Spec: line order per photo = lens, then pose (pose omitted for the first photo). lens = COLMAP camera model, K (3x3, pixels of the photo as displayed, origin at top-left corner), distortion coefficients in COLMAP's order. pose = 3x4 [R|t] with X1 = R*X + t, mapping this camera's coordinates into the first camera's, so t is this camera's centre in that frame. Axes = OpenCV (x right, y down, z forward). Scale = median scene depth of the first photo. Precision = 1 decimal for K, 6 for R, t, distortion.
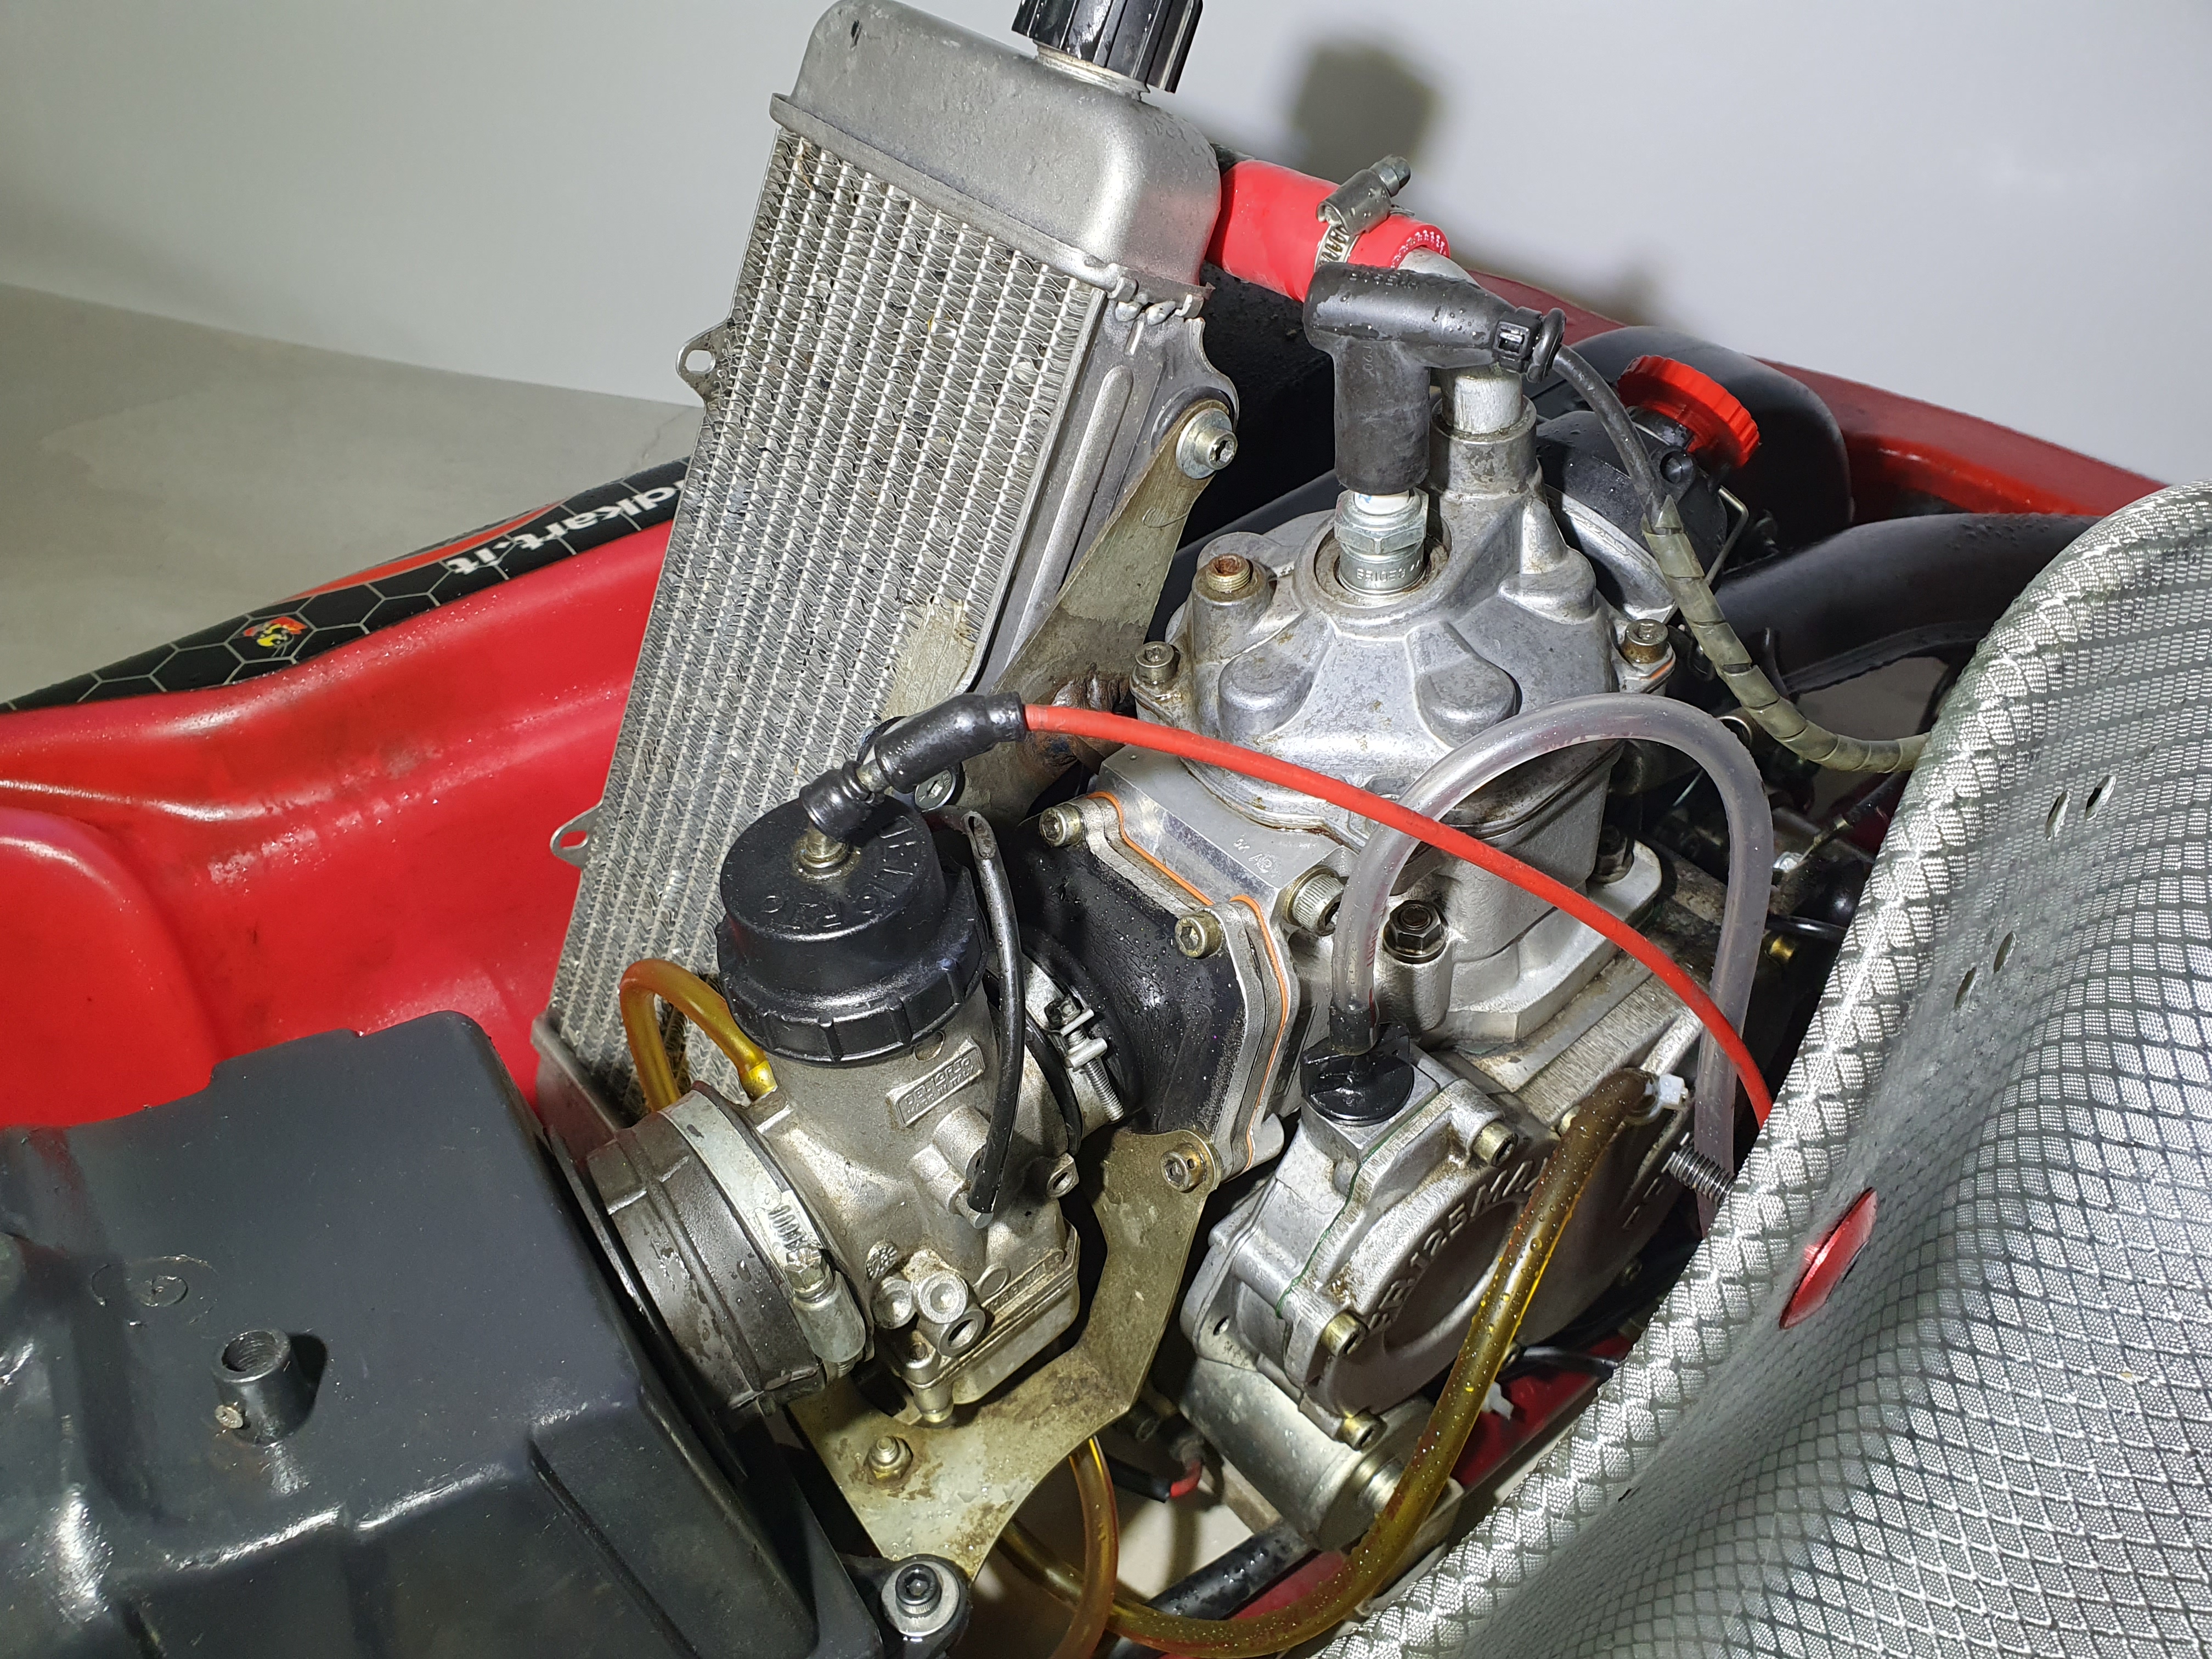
lens RADIAL K [[1773.3, 0, 1101.7], [0, 1773.3, 846.3], [0, 0, 1]] dist [0.048614, -0.086433]
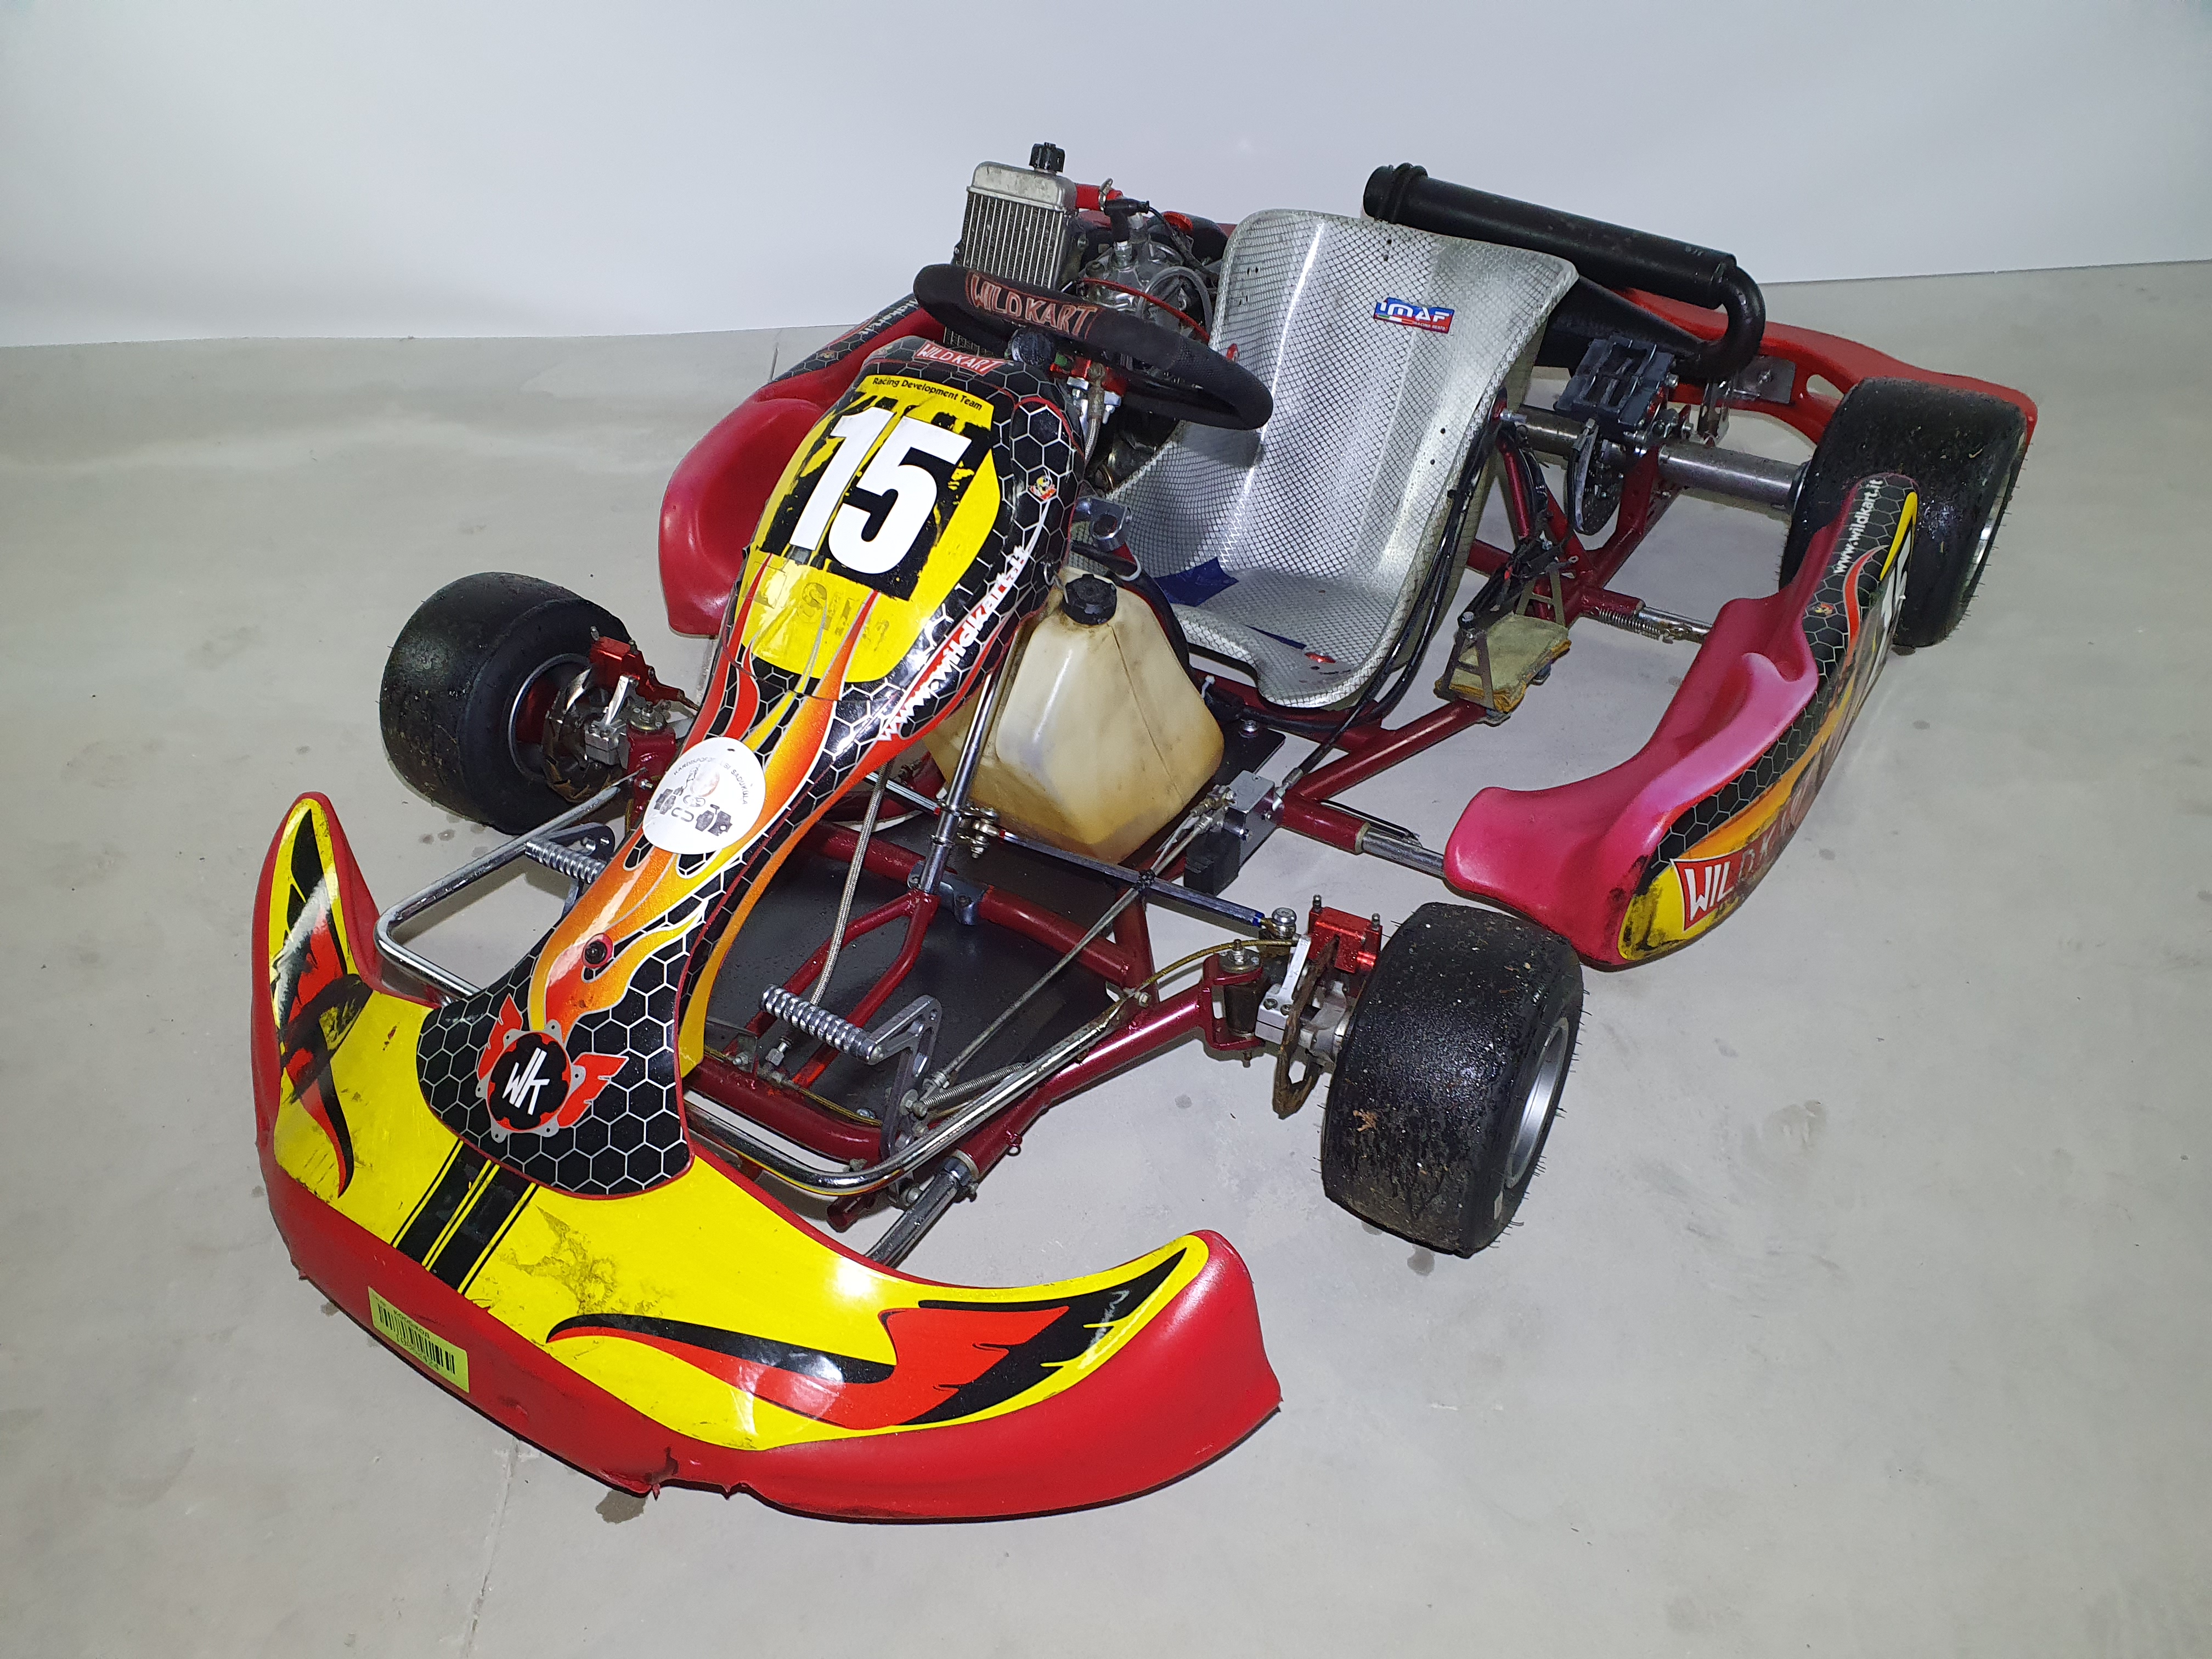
lens RADIAL K [[1773.3, 0, 1151.5], [0, 1773.3, 871.3], [0, 0, 1]] dist [0.048614, -0.086433]
pose [[0.948324, -0.241586, 0.205711, -1.160377], [0.240511, 0.970164, 0.030603, 1.313916], [-0.206967, 0.020455, 0.978134, -3.694693]]
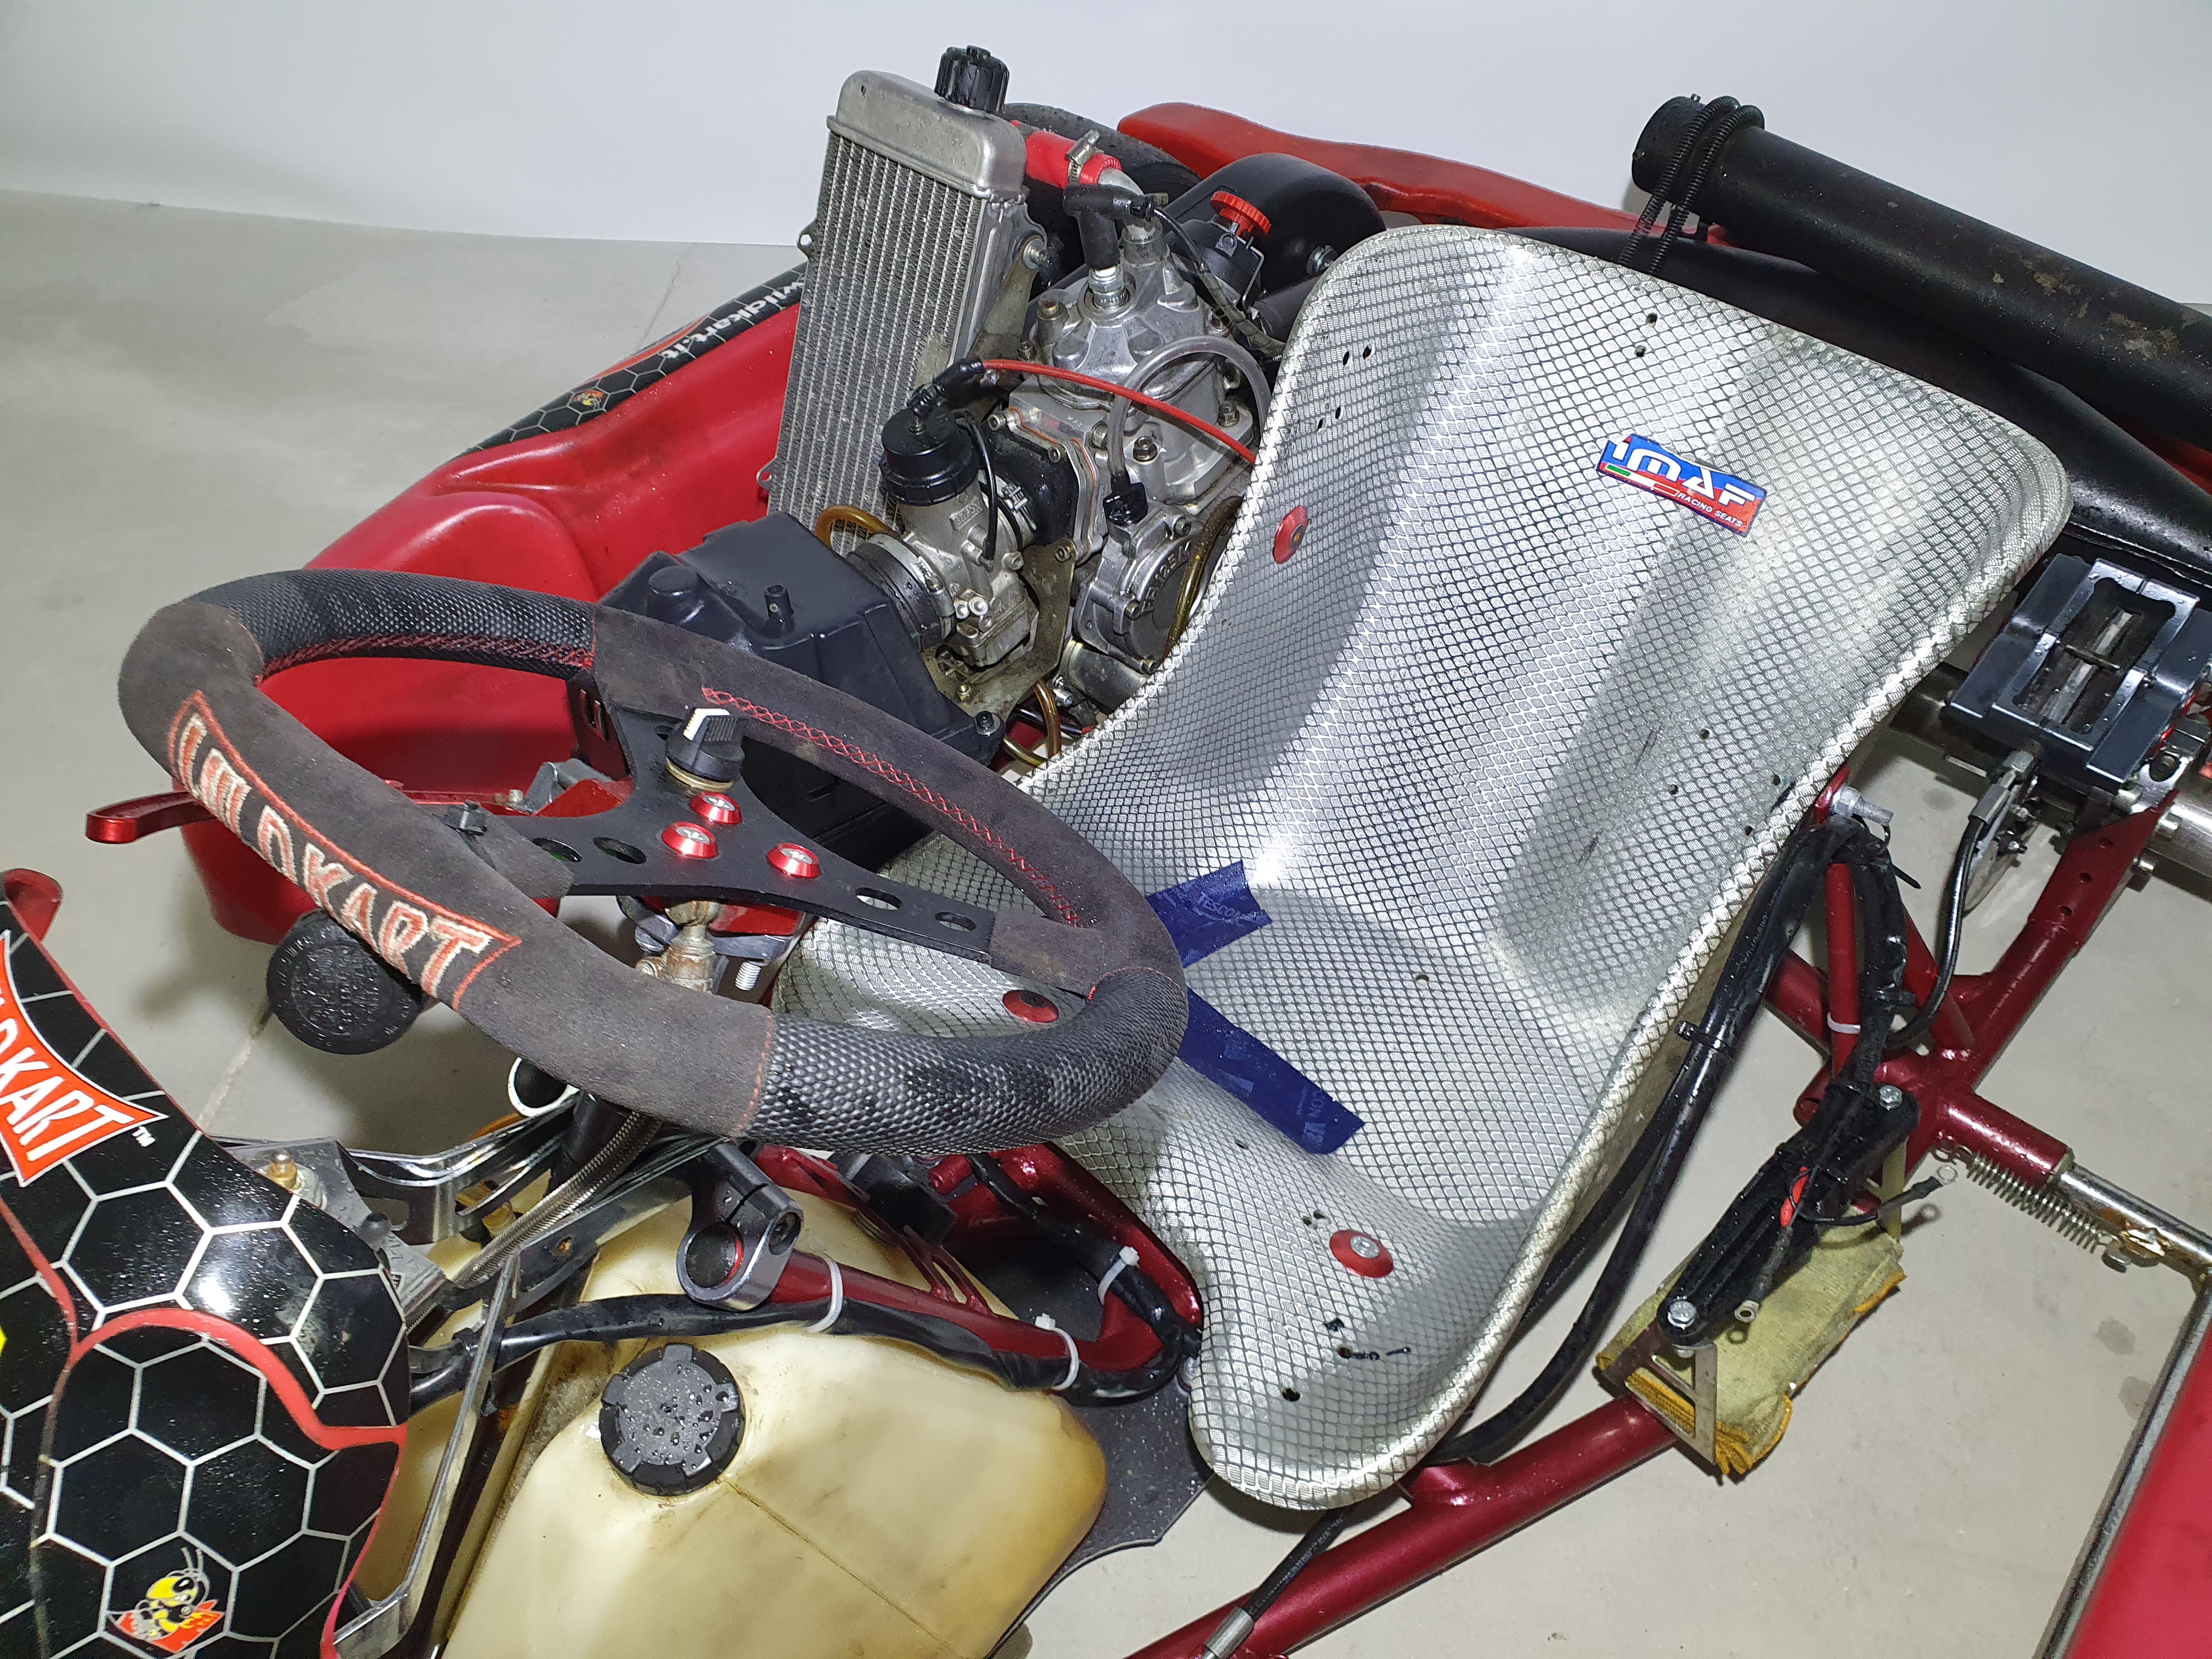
lens RADIAL K [[1773.3, 0, 1133.8], [0, 1773.3, 865.8], [0, 0, 1]] dist [0.048614, -0.086433]
pose [[0.989604, -0.134109, 0.051944, -0.045220], [0.125857, 0.982340, 0.138451, 0.271699], [-0.069594, -0.130474, 0.989006, -1.511591]]
